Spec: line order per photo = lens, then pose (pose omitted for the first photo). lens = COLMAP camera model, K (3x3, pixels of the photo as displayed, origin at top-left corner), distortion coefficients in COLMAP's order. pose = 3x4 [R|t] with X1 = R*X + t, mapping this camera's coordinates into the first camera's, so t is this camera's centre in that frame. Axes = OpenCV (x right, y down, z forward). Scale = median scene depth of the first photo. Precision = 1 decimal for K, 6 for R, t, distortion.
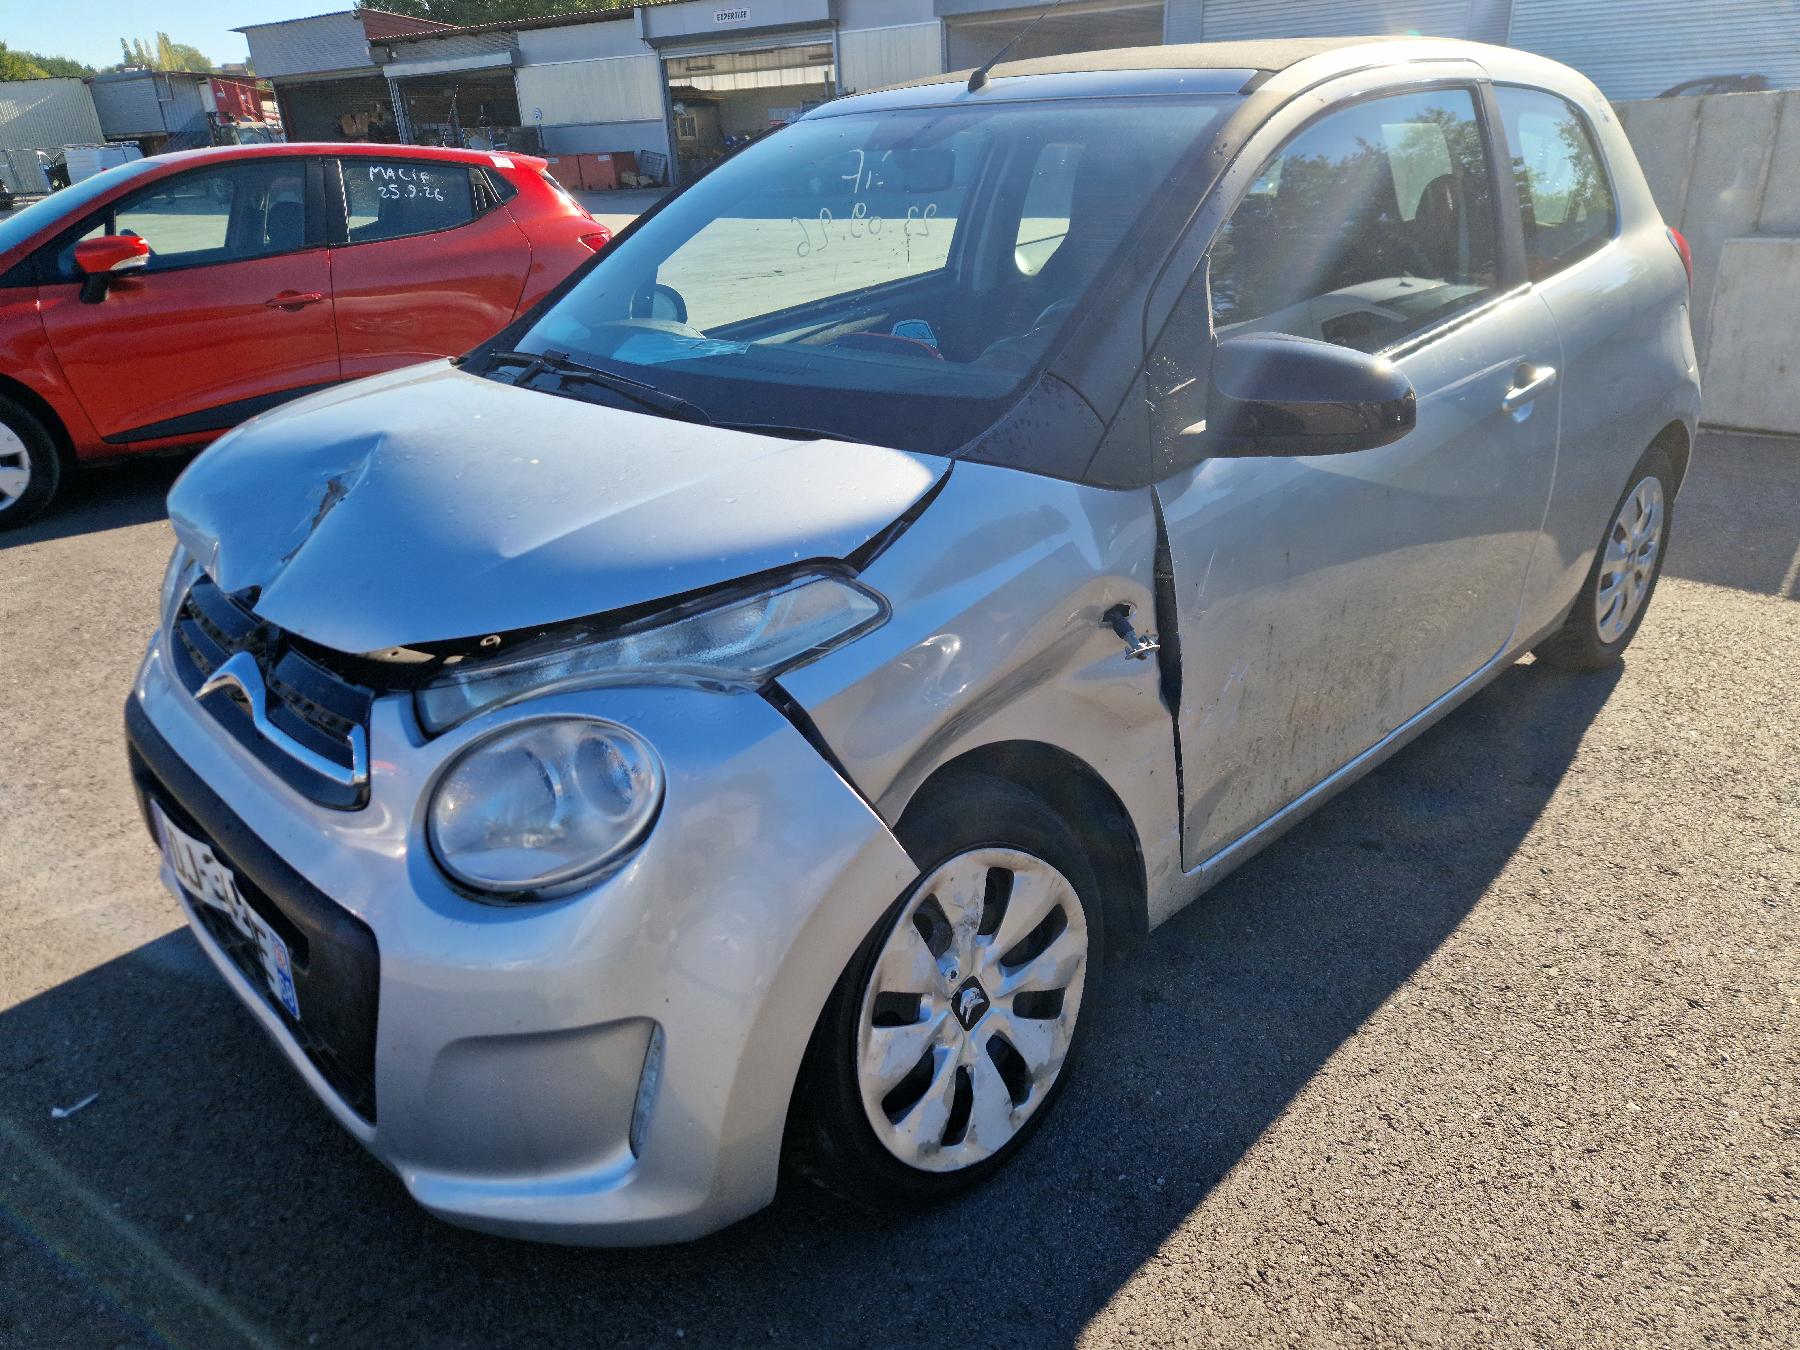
lens RADIAL K [[1299.7, 0, 911.1], [0, 1299.7, 636.6], [0, 0, 1]] dist [0.026563, -0.002211]
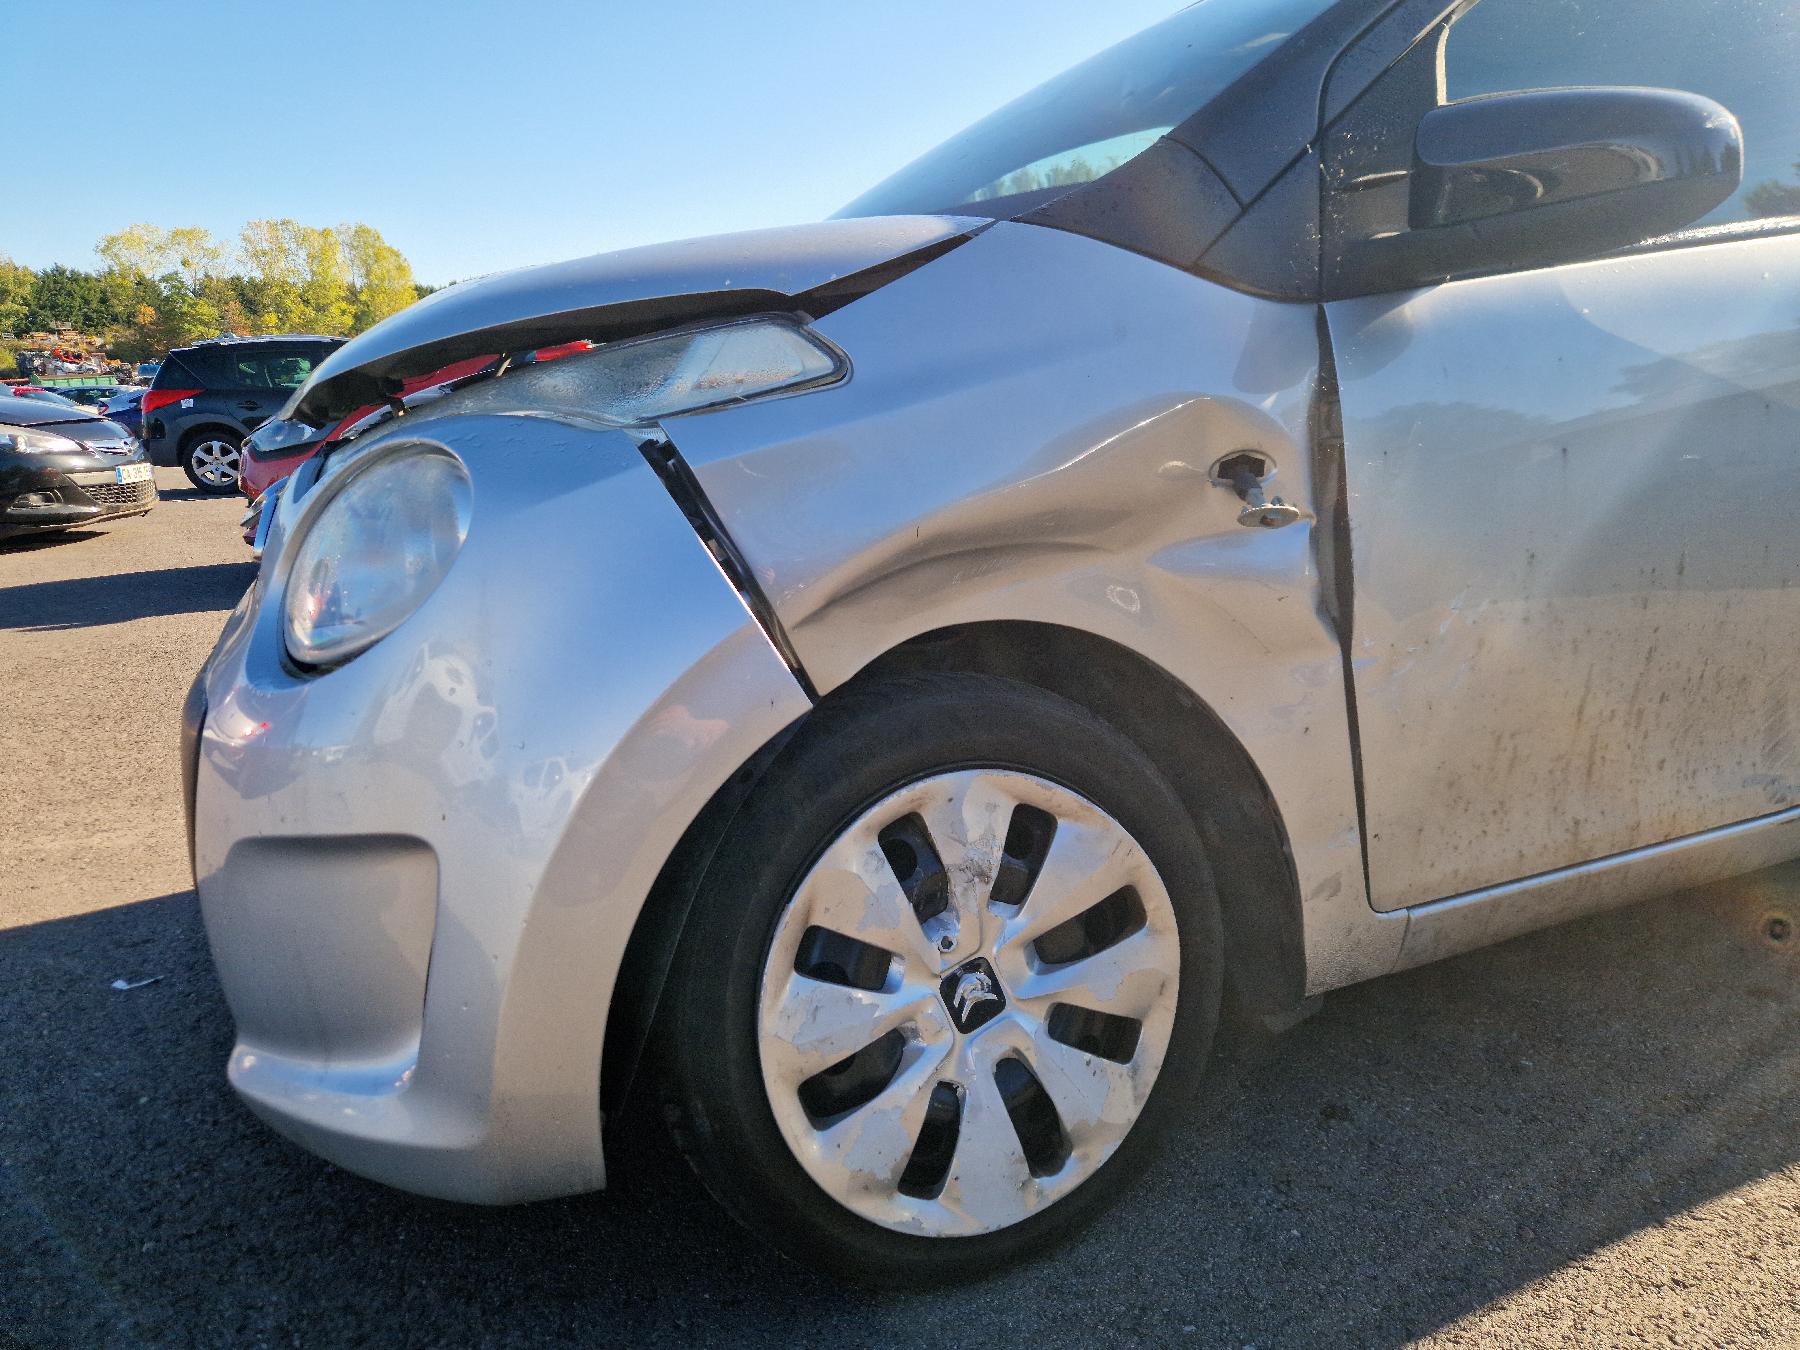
lens RADIAL K [[1232.2, 0, 944.8], [0, 1232.2, 700.8], [0, 0, 1]] dist [0.052947, -0.062396]
pose [[0.928541, 0.072468, -0.364087, 0.260741], [-0.129308, 0.982478, -0.134226, 0.215376], [0.347981, 0.171714, 0.921642, 0.349578]]
